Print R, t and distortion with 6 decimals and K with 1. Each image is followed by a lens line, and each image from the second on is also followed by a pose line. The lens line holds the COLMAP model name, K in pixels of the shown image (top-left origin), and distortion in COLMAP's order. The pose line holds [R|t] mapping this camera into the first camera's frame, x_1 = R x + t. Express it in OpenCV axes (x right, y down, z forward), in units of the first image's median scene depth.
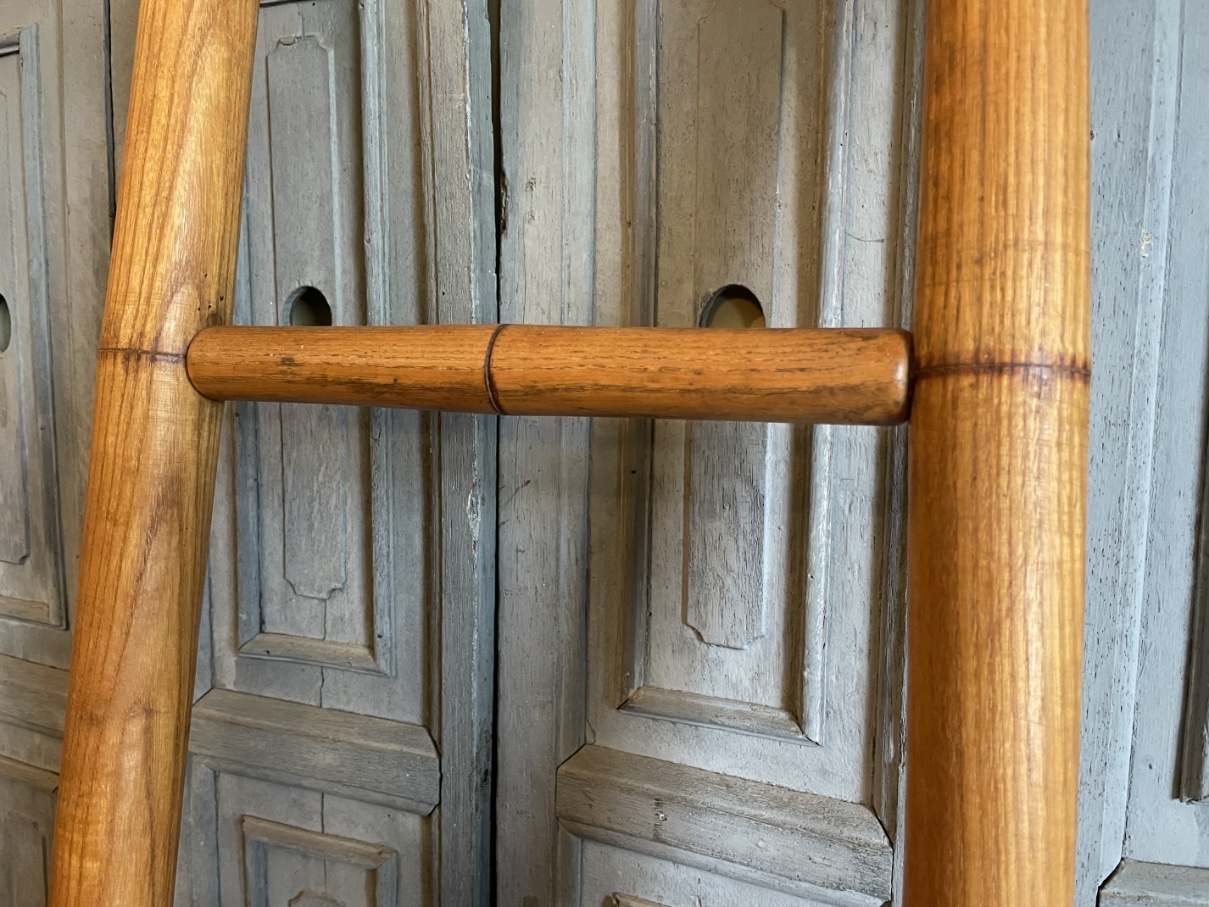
lens RADIAL K [[918.7, 0, 608.7], [0, 918.7, 447.1], [0, 0, 1]] dist [0.096388, -0.134802]
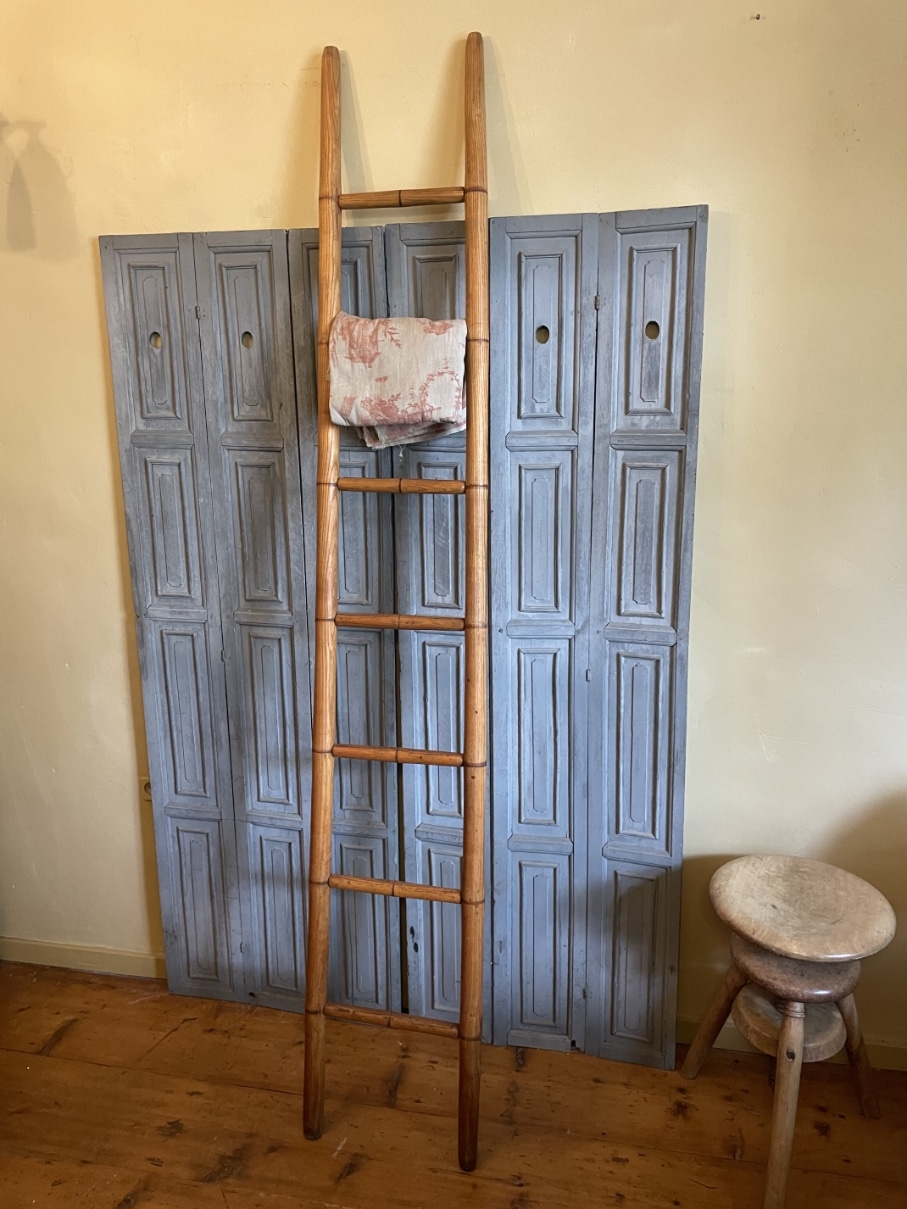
lens RADIAL K [[918.7, 0, 454.6], [0, 918.7, 600.6], [0, 0, 1]] dist [0.096388, -0.134802]
pose [[0.988354, -0.062033, 0.138955, -0.551701], [0.042866, 0.989655, 0.136912, 0.588447], [-0.146010, -0.129361, 0.980789, -4.005242]]
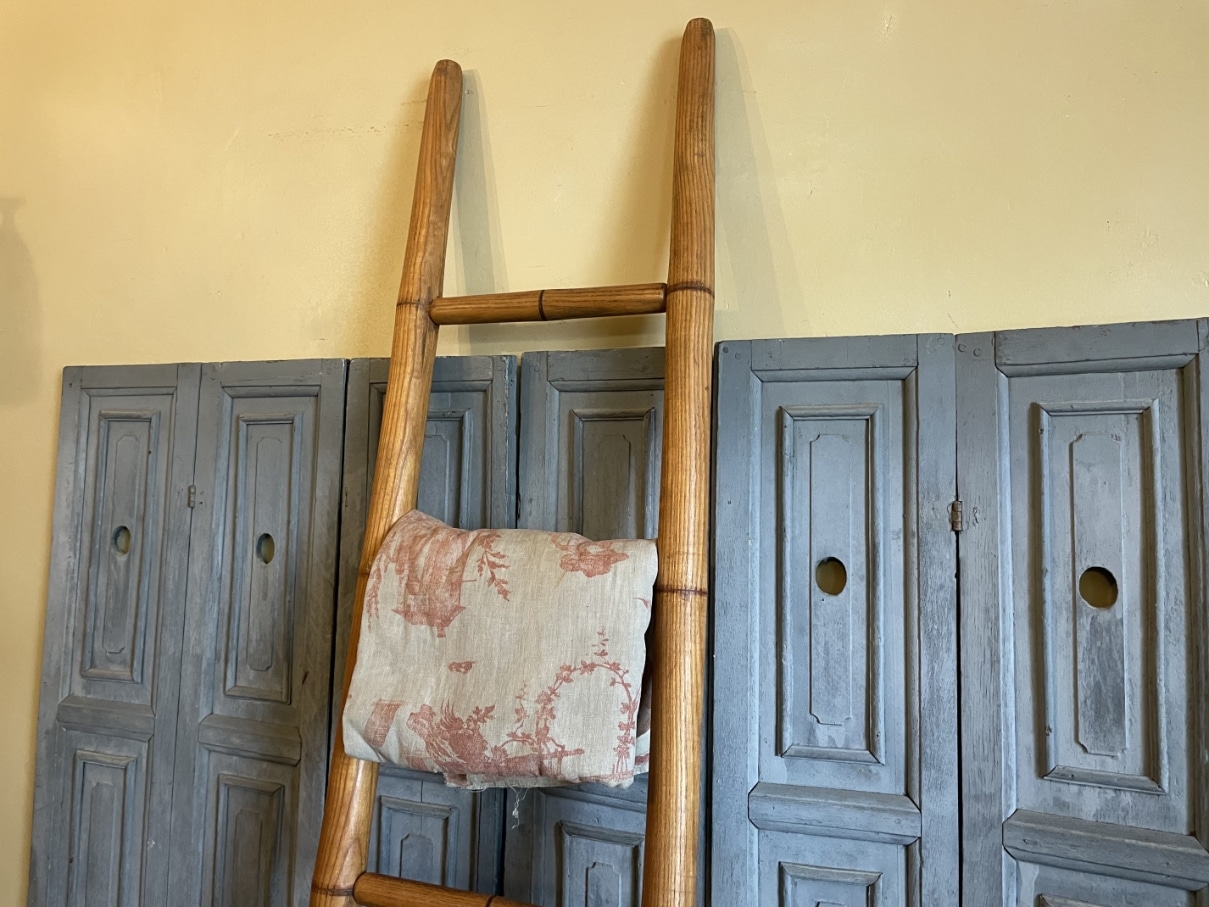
lens RADIAL K [[918.7, 0, 608.5], [0, 918.7, 440.5], [0, 0, 1]] dist [0.096388, -0.134802]
pose [[0.999863, 0.011296, 0.012112, 0.088744], [-0.008993, 0.984397, -0.175729, -0.019897], [-0.013908, 0.175596, 0.984364, -1.413198]]
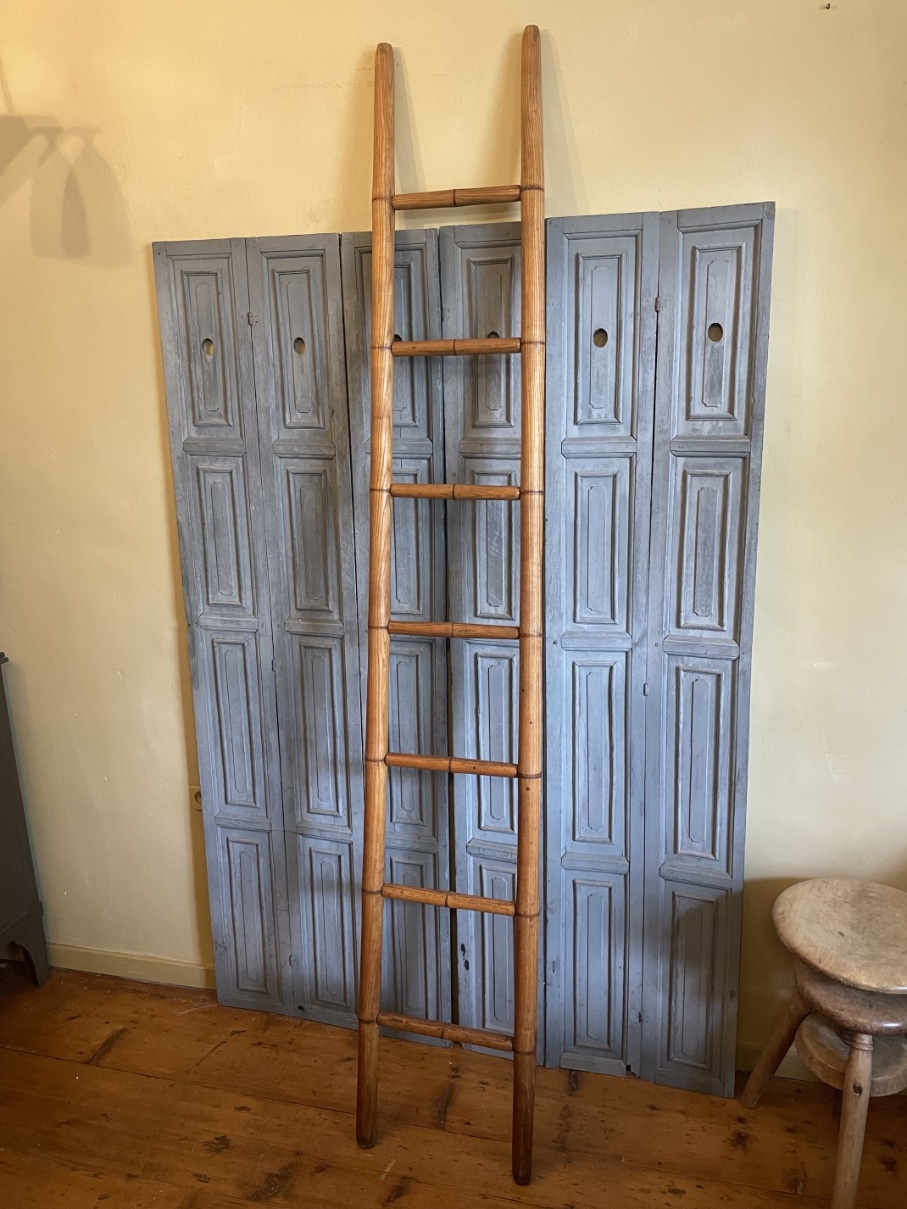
lens RADIAL K [[918.7, 0, 468.1], [0, 918.7, 604.6], [0, 0, 1]] dist [0.096388, -0.134802]
pose [[0.993826, -0.056163, 0.095684, -0.530549], [0.043179, 0.990211, 0.132735, 0.580819], [-0.102202, -0.127784, 0.986522, -3.883949]]
